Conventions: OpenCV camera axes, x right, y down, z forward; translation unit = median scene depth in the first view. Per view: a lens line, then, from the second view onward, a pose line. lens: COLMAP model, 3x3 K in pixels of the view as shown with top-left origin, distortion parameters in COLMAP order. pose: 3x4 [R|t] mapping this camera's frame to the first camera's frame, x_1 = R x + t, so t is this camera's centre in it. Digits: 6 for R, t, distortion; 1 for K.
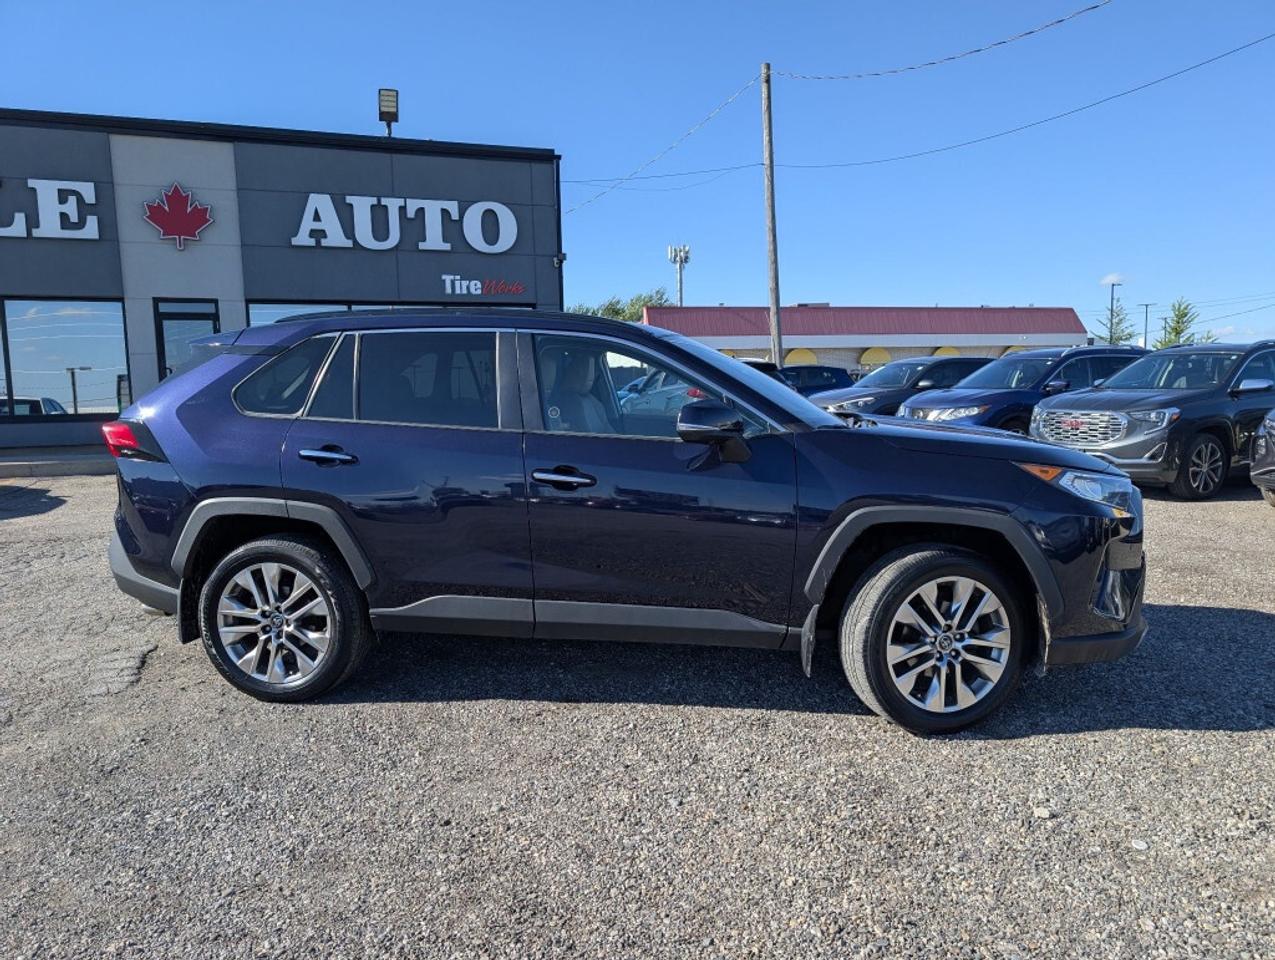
lens RADIAL K [[911.5, 0, 651.0], [0, 911.5, 481.5], [0, 0, 1]] dist [0.006850, -0.004871]
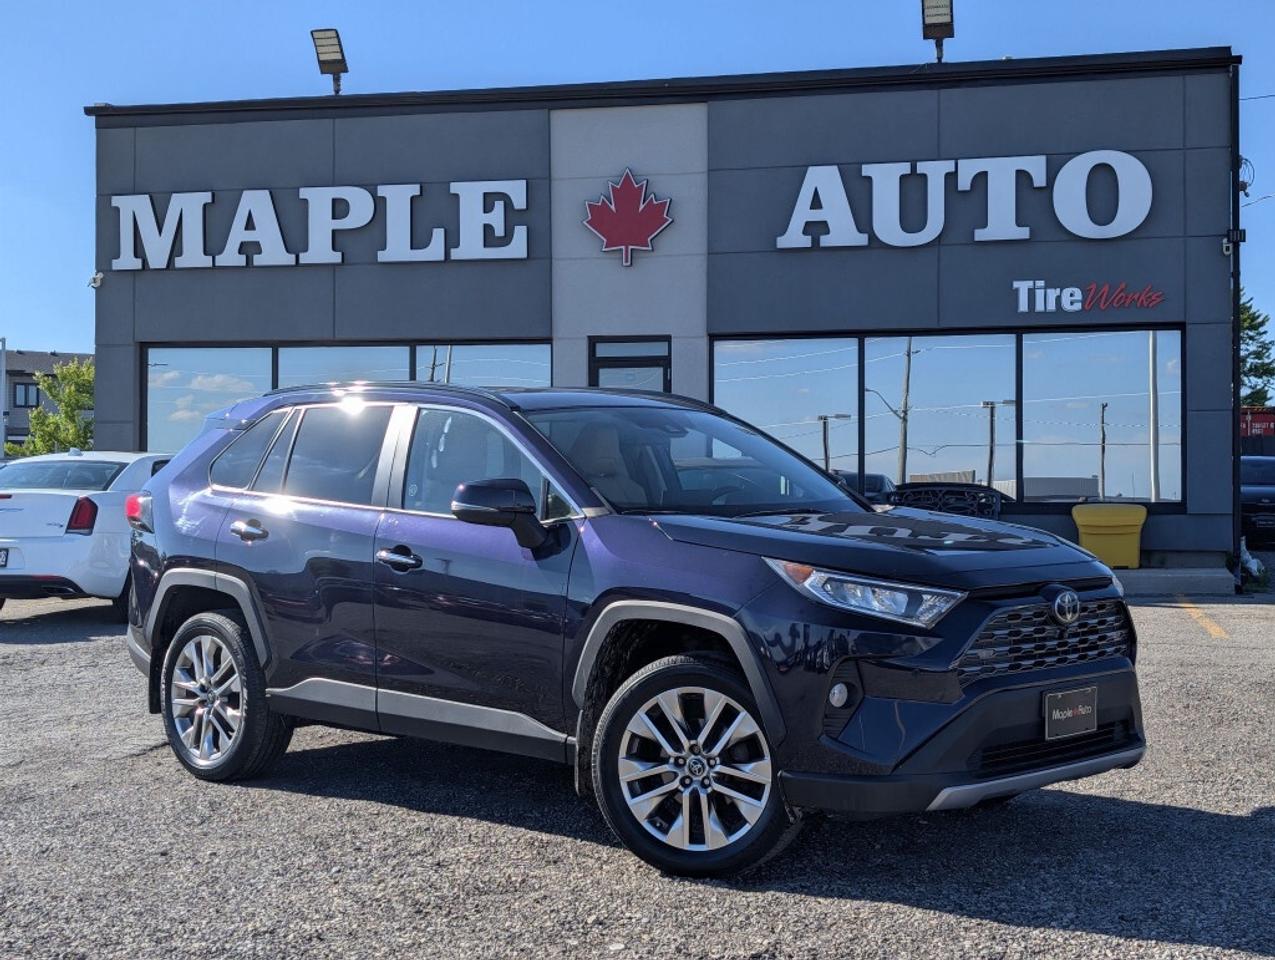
lens RADIAL K [[1773.6, 0, 637.5], [0, 1773.6, 480.0], [0, 0, 1]] dist [0.172940, -0.673081]
pose [[0.834253, 0.015864, -0.551153, 0.225524], [-0.070309, 0.994487, -0.077798, 0.008307], [0.546880, 0.103654, 0.830769, -0.082902]]
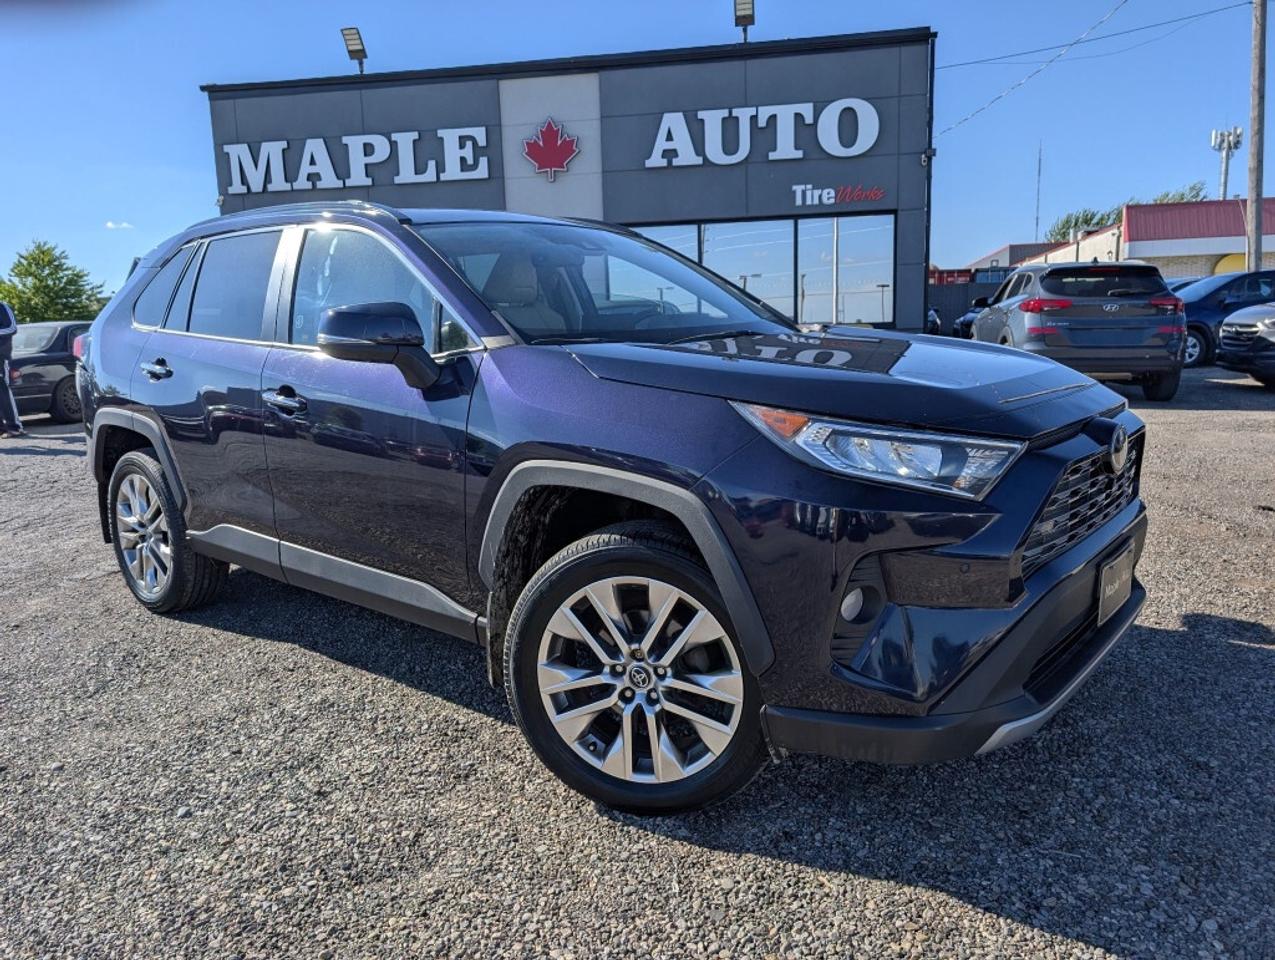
lens RADIAL K [[911.2, 0, 615.1], [0, 911.2, 473.0], [0, 0, 1]] dist [0.014058, -0.001308]
pose [[0.862801, 0.075337, -0.499899, 0.117791], [-0.037576, 0.995656, 0.085195, -0.004070], [0.504146, -0.054722, 0.861883, 0.083854]]
